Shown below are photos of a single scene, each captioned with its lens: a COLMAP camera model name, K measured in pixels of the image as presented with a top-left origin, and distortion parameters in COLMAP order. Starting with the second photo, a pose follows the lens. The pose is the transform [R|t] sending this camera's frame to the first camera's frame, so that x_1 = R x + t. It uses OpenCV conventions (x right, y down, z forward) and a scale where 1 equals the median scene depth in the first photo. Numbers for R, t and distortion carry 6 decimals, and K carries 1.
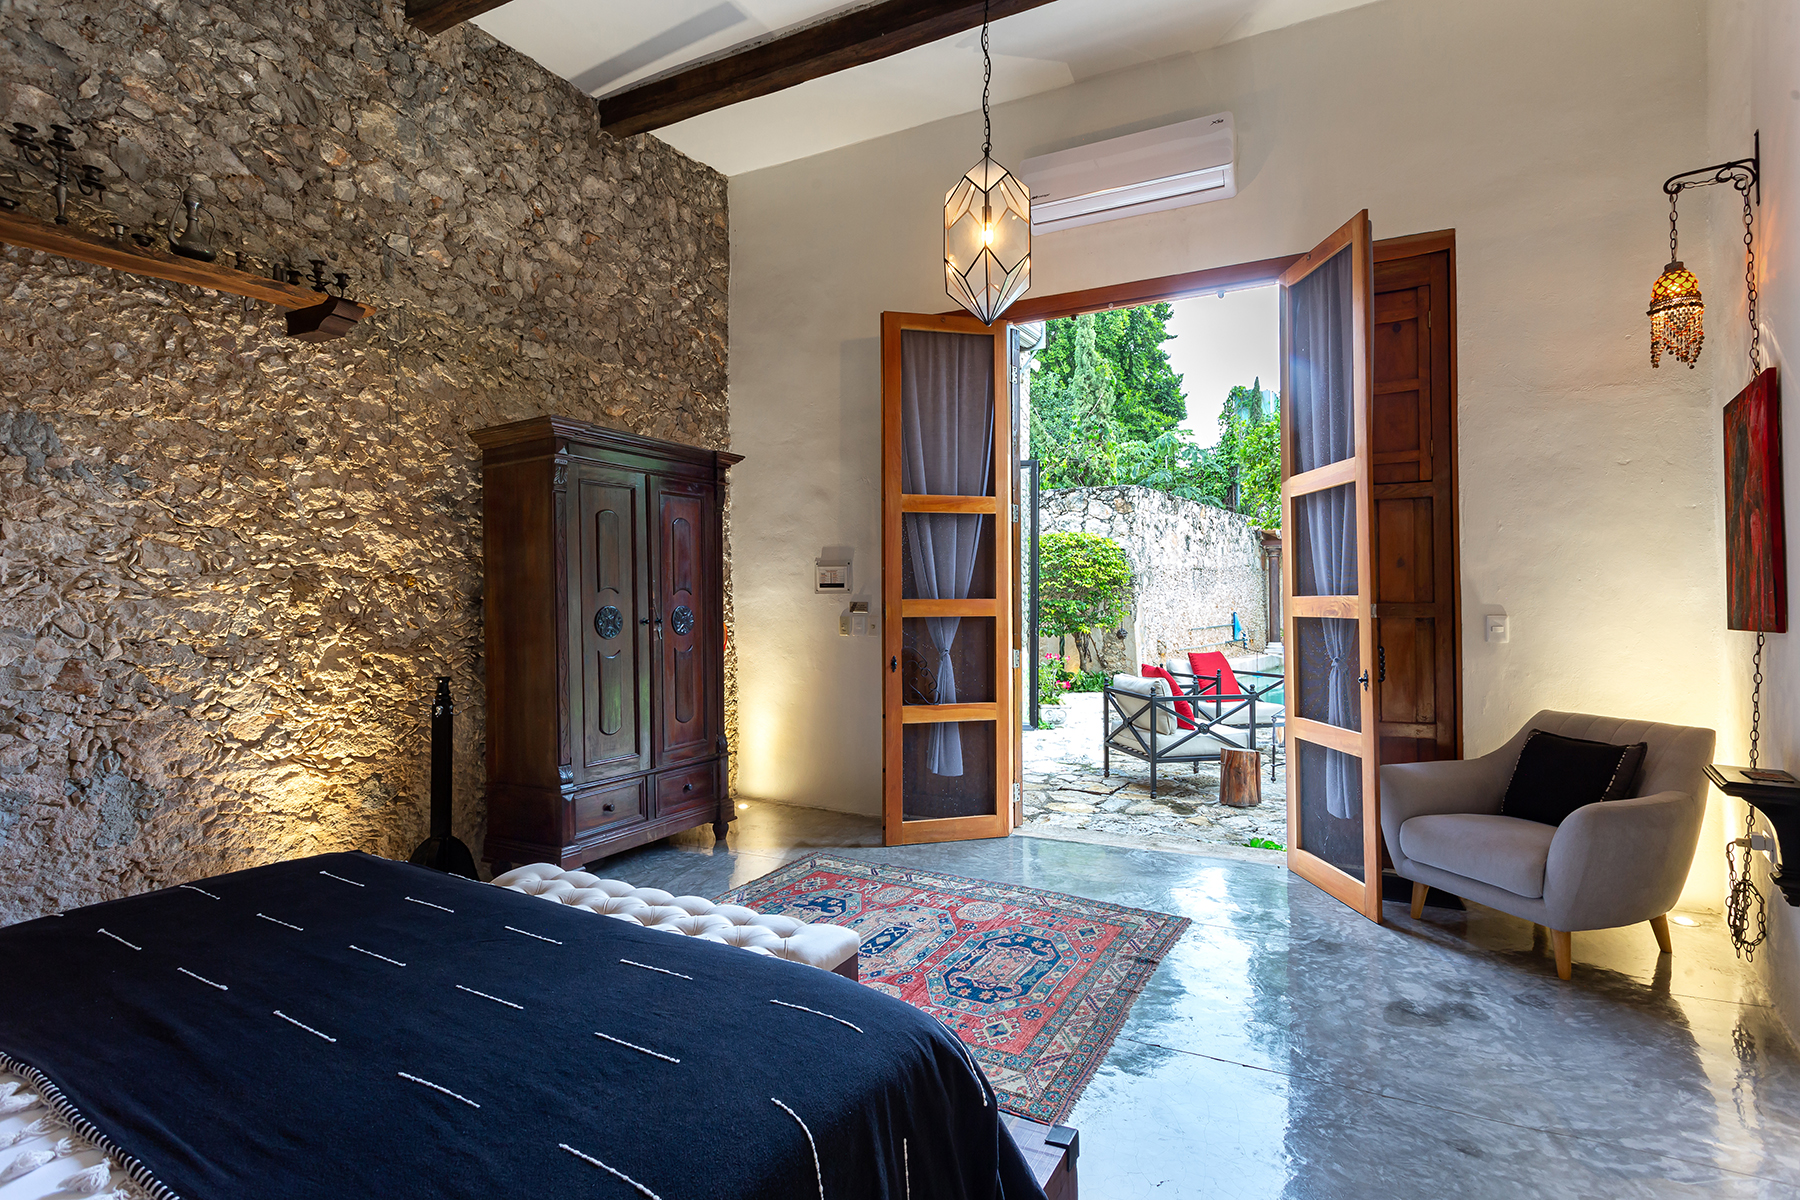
lens RADIAL K [[954.2, 0, 924.2], [0, 954.2, 624.4], [0, 0, 1]] dist [0.002666, 0.001649]
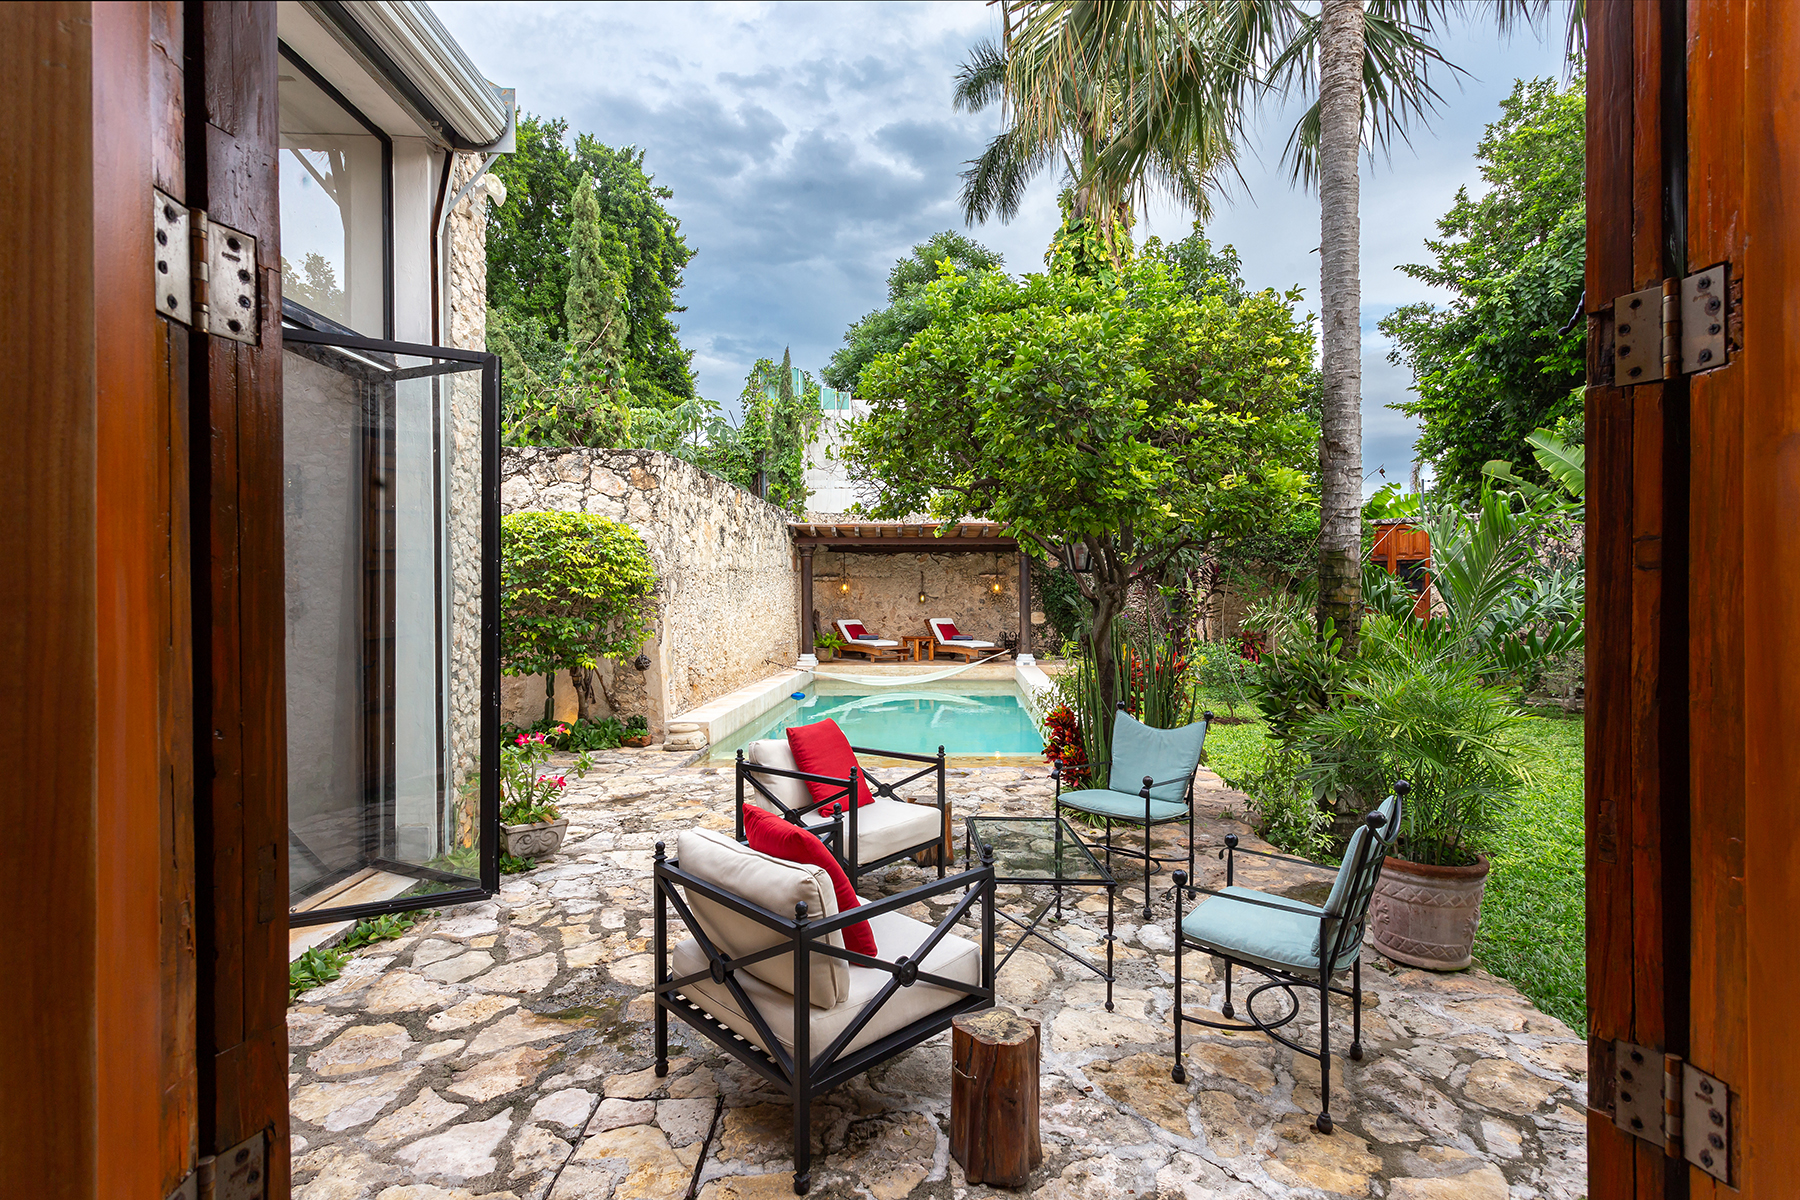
lens RADIAL K [[954.2, 0, 924.2], [0, 954.2, 624.4], [0, 0, 1]] dist [0.002666, 0.001649]
pose [[0.869681, -0.001759, 0.493612, 0.039807], [-0.001572, 0.999979, 0.006334, -0.021033], [-0.493612, -0.006284, 0.869659, 0.272105]]
